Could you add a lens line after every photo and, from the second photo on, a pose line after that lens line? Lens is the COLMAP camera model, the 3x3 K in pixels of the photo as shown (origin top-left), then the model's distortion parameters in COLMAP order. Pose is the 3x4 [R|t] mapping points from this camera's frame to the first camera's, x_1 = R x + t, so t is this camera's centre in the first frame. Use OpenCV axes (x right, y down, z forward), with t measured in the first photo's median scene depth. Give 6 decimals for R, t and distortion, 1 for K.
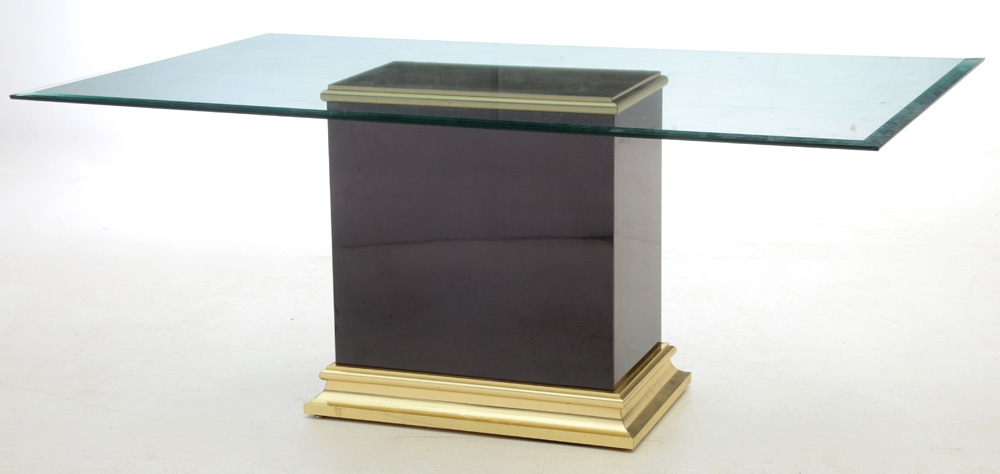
lens RADIAL K [[1845.8, 0, 500.0], [0, 1845.8, 237.0], [0, 0, 1]] dist [-0.013091, -0.012362]
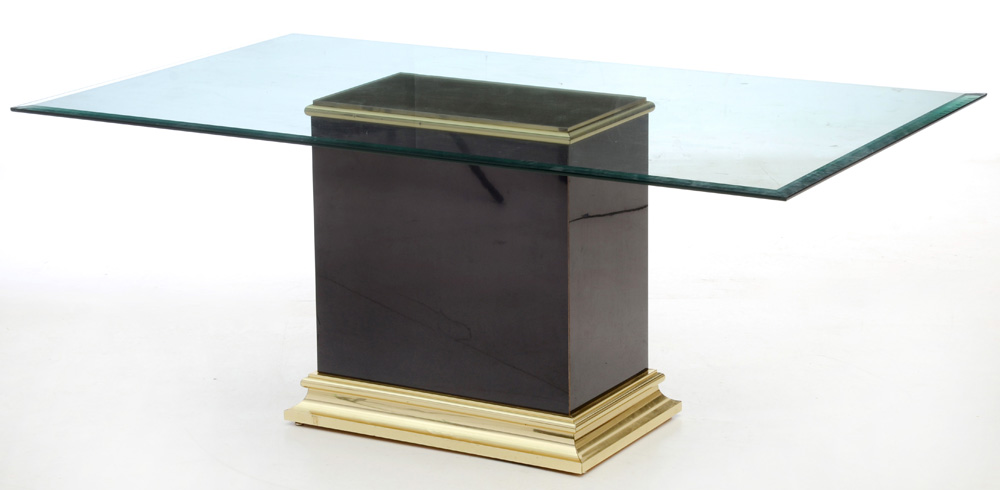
lens RADIAL K [[2611.1, 0, 500.0], [0, 2611.1, 245.0], [0, 0, 1]] dist [-0.339527, -0.091603]
pose [[0.984391, 0.045894, -0.169905, 0.253031], [-0.040012, 0.998481, 0.037887, -0.060700], [0.171386, -0.030497, 0.984732, -0.399042]]
